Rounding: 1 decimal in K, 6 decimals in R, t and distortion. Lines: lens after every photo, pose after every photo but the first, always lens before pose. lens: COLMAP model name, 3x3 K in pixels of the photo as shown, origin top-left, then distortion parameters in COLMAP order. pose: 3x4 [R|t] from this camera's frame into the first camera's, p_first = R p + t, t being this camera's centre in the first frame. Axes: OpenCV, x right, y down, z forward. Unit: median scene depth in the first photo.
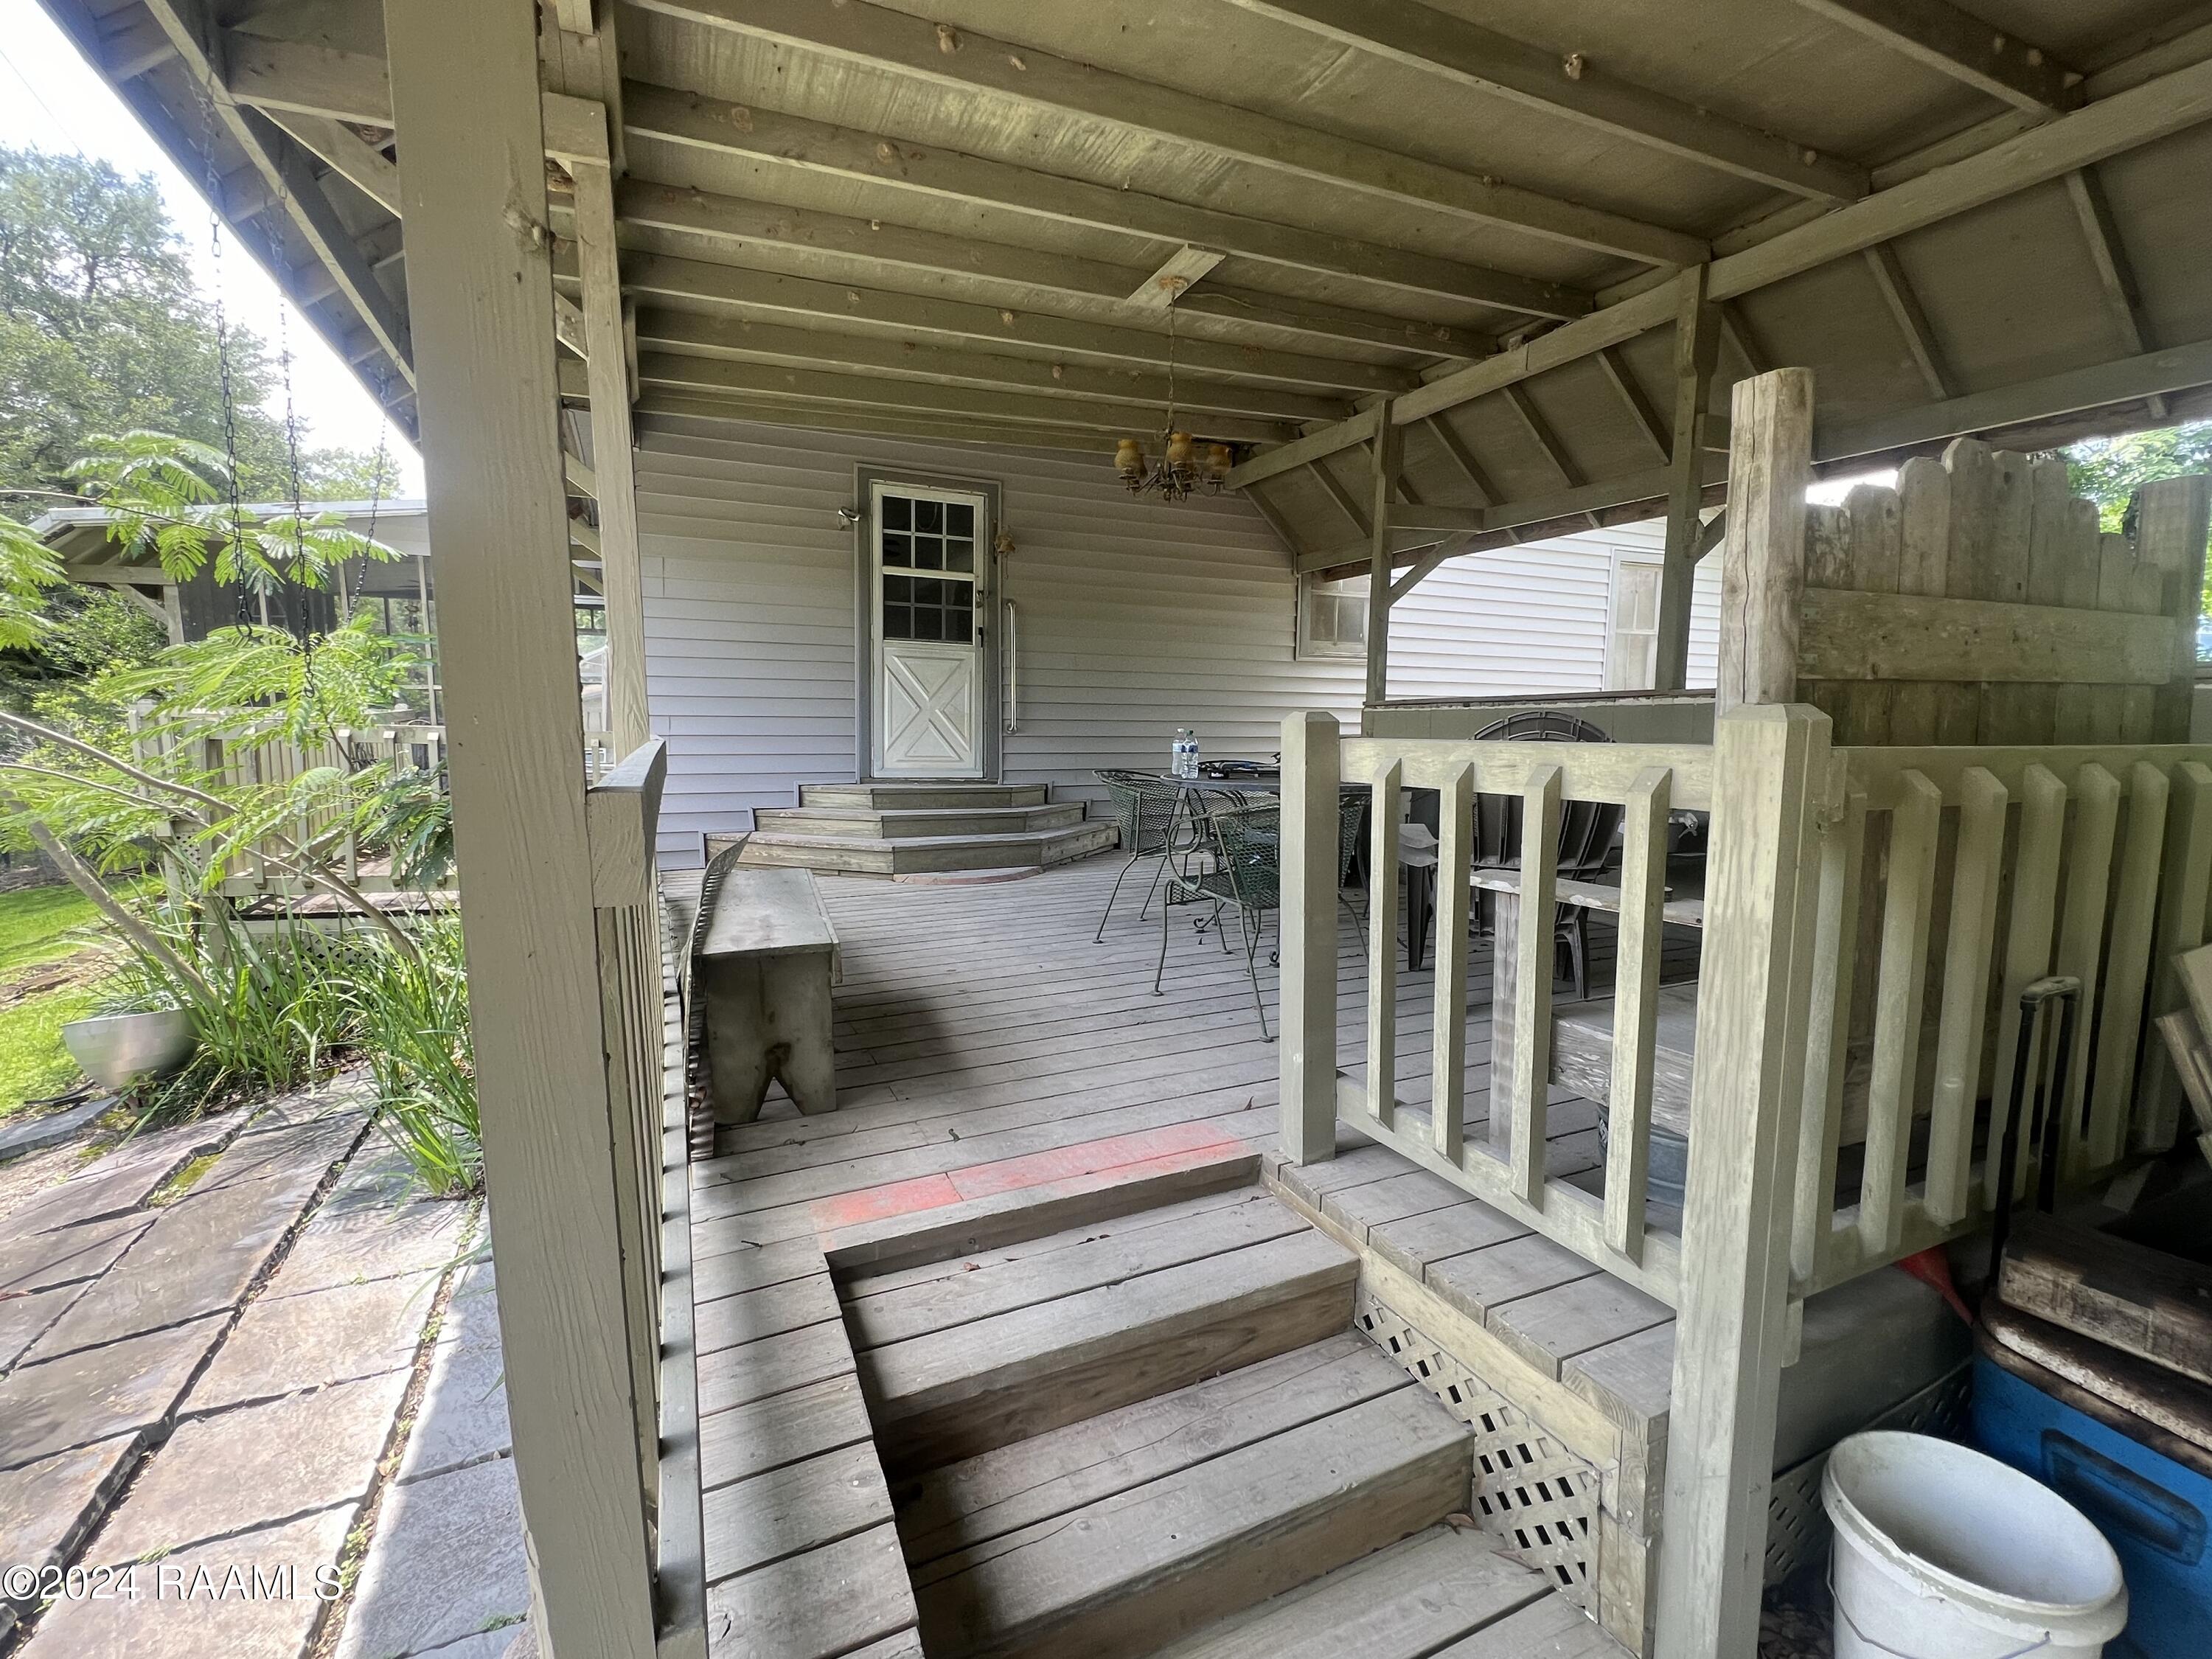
lens RADIAL K [[1001.0, 0, 1101.3], [0, 1001.0, 829.3], [0, 0, 1]] dist [0.001034, 0.000041]
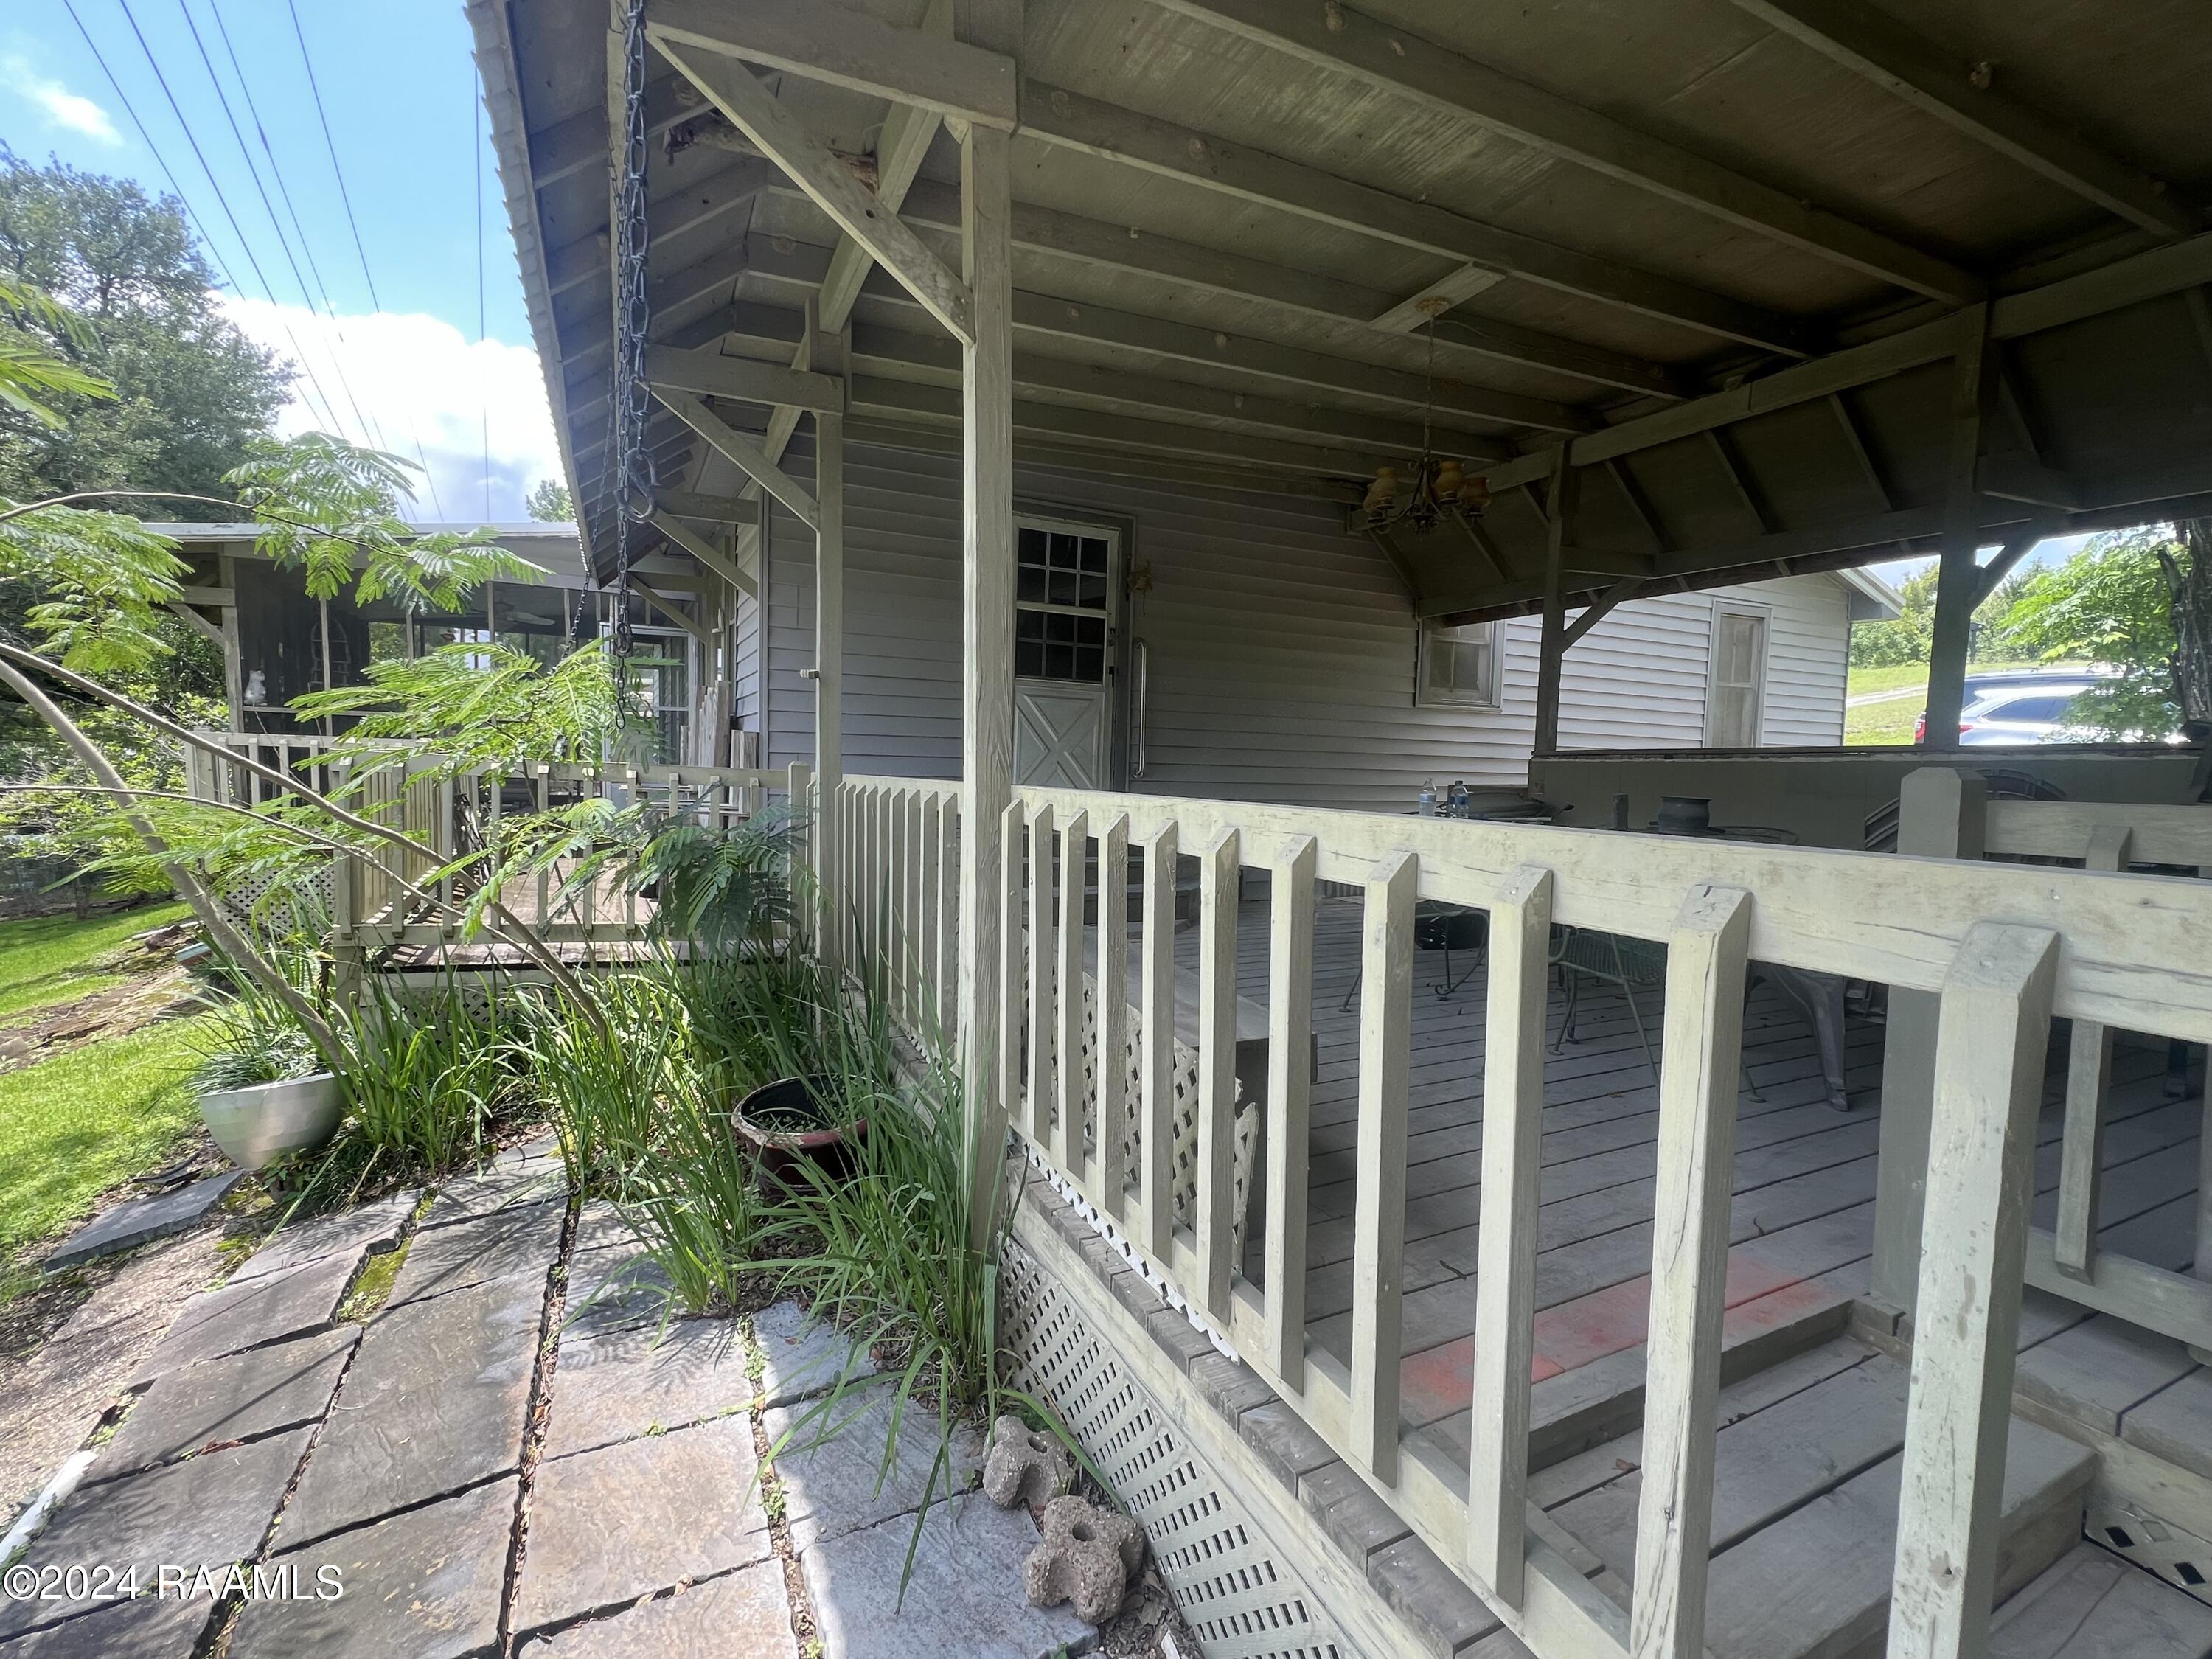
lens RADIAL K [[1001.0, 0, 1117.2], [0, 1001.0, 831.8], [0, 0, 1]] dist [0.001034, 0.000041]
pose [[0.999561, 0.014781, 0.025665, -0.240029], [-0.013756, 0.999119, -0.039645, -0.010729], [-0.026228, 0.039274, 0.998884, 0.087620]]
